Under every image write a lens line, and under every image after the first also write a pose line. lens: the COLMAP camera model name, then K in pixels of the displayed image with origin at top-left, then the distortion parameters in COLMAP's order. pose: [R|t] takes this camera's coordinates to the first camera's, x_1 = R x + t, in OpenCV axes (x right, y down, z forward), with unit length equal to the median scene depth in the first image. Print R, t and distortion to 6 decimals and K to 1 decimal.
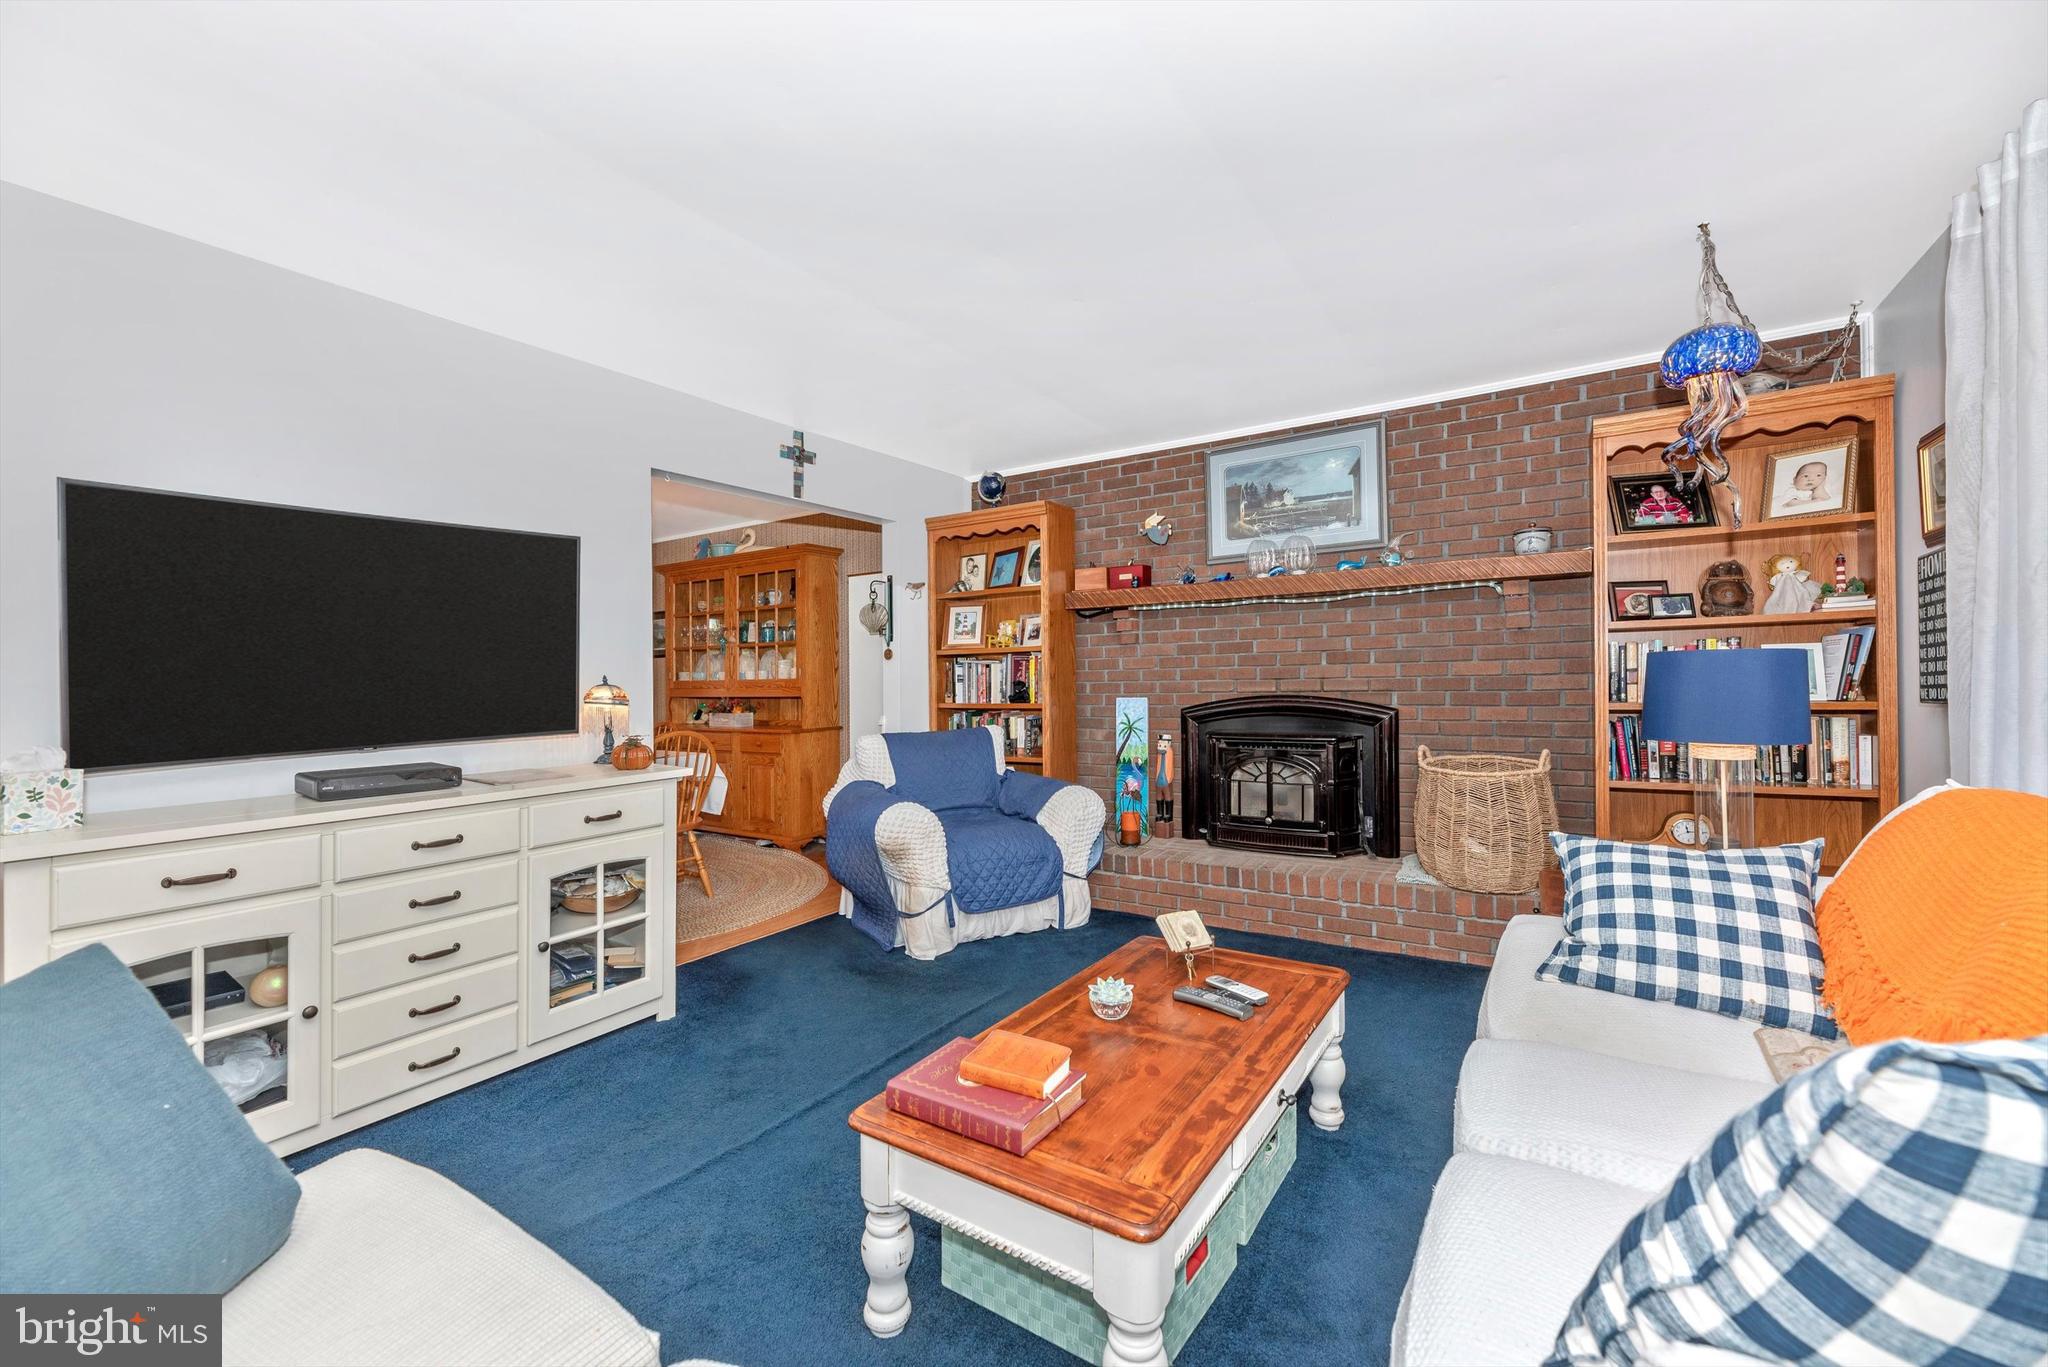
lens RADIAL K [[821.7, 0, 1024.0], [0, 821.7, 683.5], [0, 0, 1]] dist [-0.002329, -0.000293]
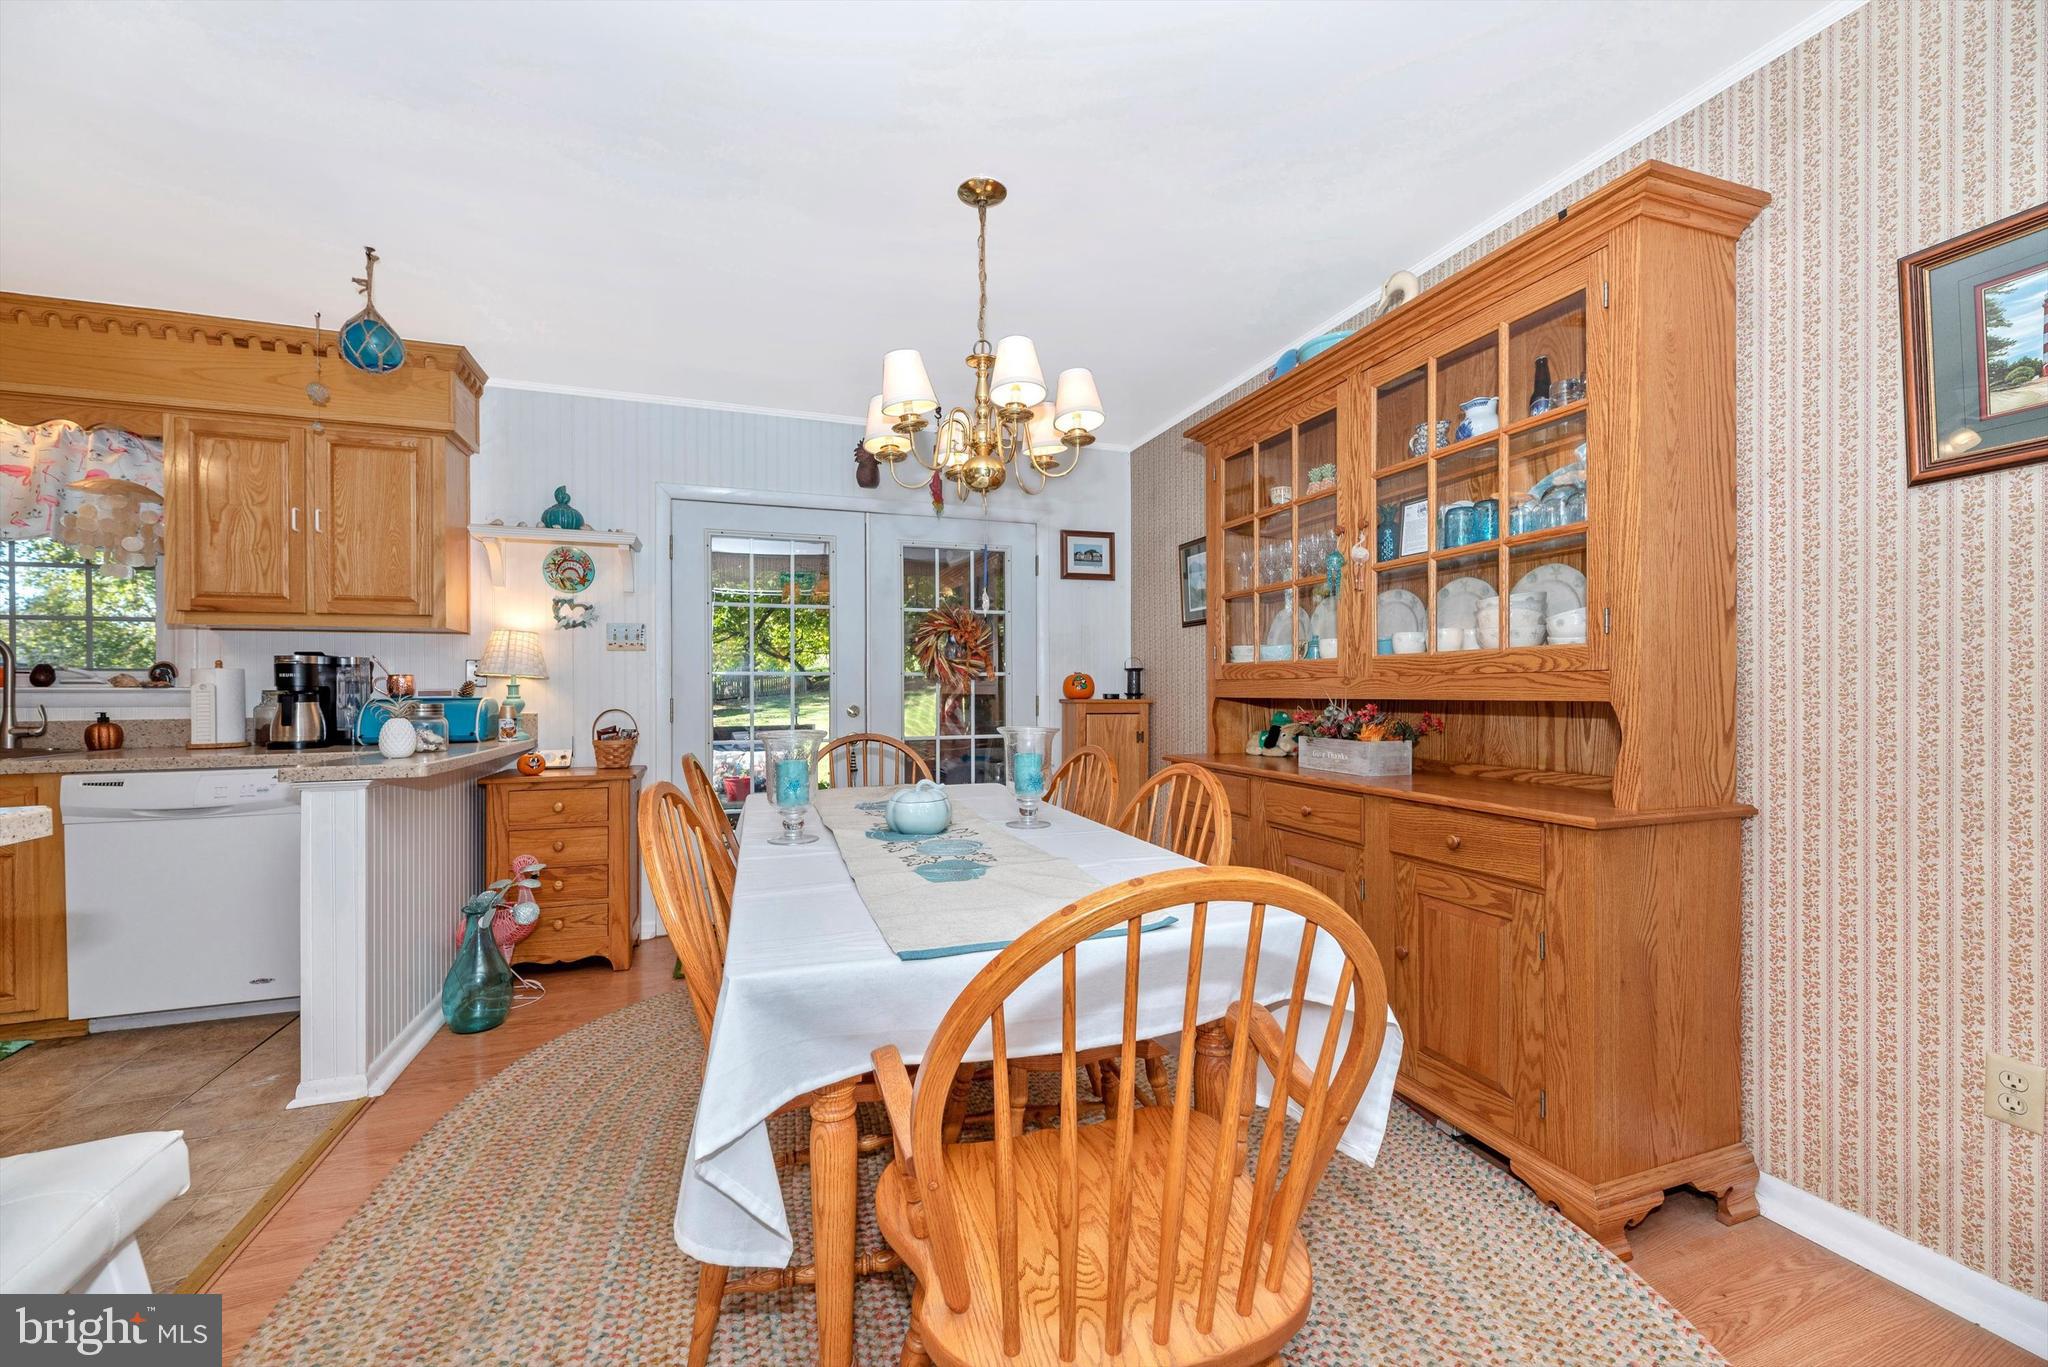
lens RADIAL K [[821.7, 0, 1024.0], [0, 821.7, 683.5], [0, 0, 1]] dist [-0.002329, -0.000293]
pose [[0.793559, 0.001265, -0.608492, -0.244409], [-0.001151, 0.999999, 0.000578, 0.008465], [0.608492, 0.000242, 0.793560, 0.592684]]
